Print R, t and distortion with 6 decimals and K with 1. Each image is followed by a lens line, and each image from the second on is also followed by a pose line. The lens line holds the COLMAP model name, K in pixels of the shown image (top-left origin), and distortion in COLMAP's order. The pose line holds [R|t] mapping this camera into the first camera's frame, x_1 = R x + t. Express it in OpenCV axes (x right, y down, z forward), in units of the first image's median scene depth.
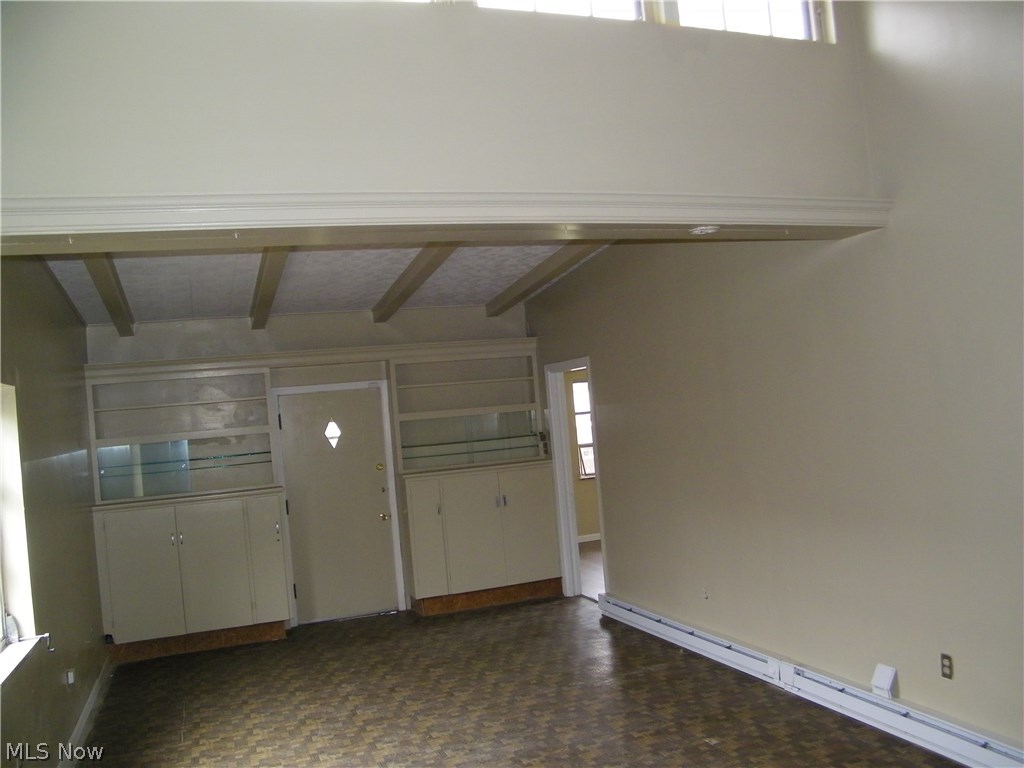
lens RADIAL K [[857.6, 0, 527.1], [0, 857.6, 400.7], [0, 0, 1]] dist [-0.193492, 0.167564]
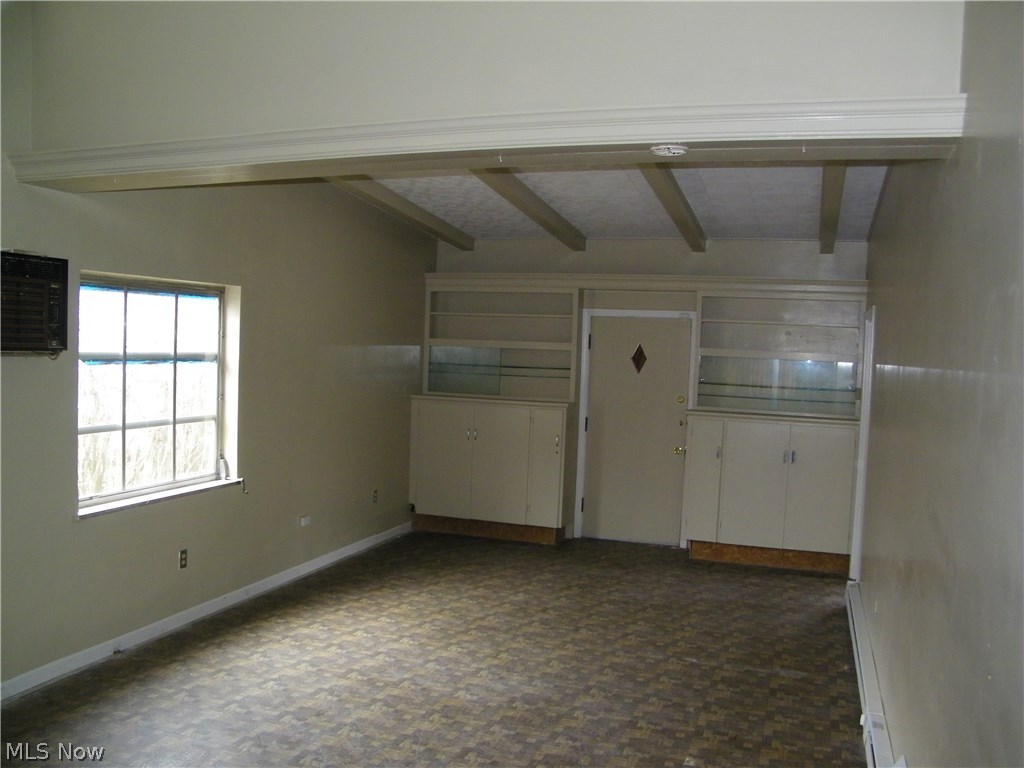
lens RADIAL K [[857.6, 0, 527.1], [0, 857.6, 400.7], [0, 0, 1]] dist [-0.193492, 0.167564]
pose [[0.771997, 0.152575, -0.617043, 0.413069], [-0.096936, 0.987669, 0.122939, -0.033719], [0.628191, -0.035095, 0.777267, 0.178404]]
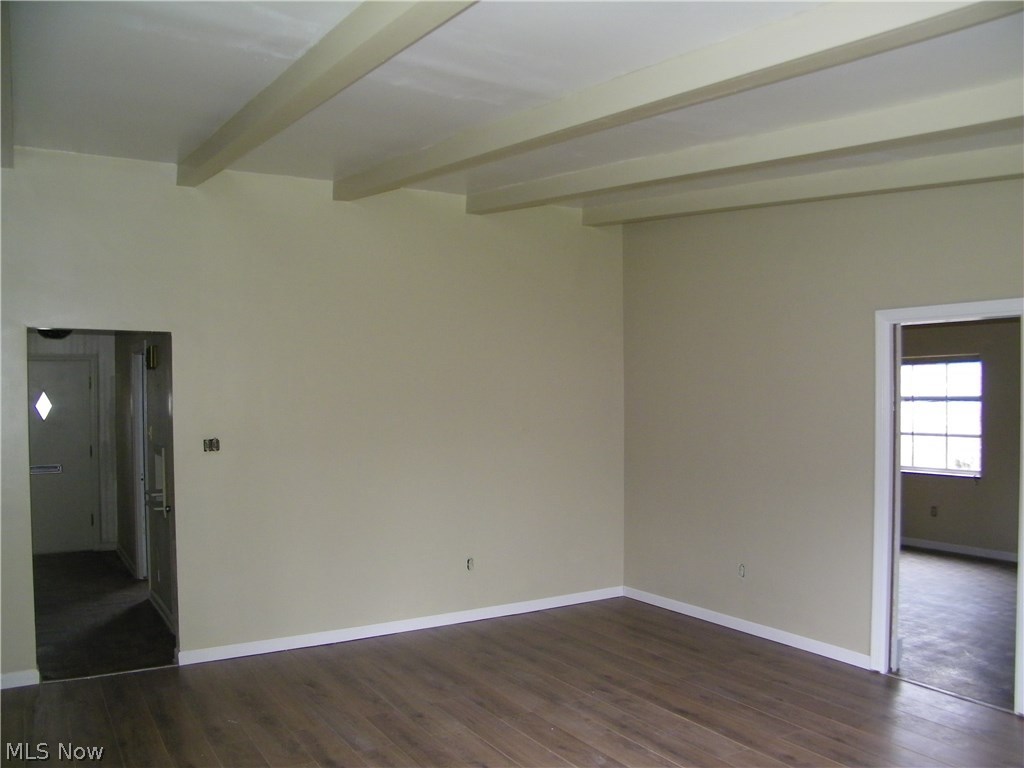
lens RADIAL K [[857.6, 0, 527.1], [0, 857.6, 400.7], [0, 0, 1]] dist [-0.193492, 0.167564]
pose [[-0.975899, 0.090919, -0.198379, 0.669588], [0.089035, 0.995858, 0.018417, -0.027602], [0.199232, 0.000311, -0.979952, 2.145499]]
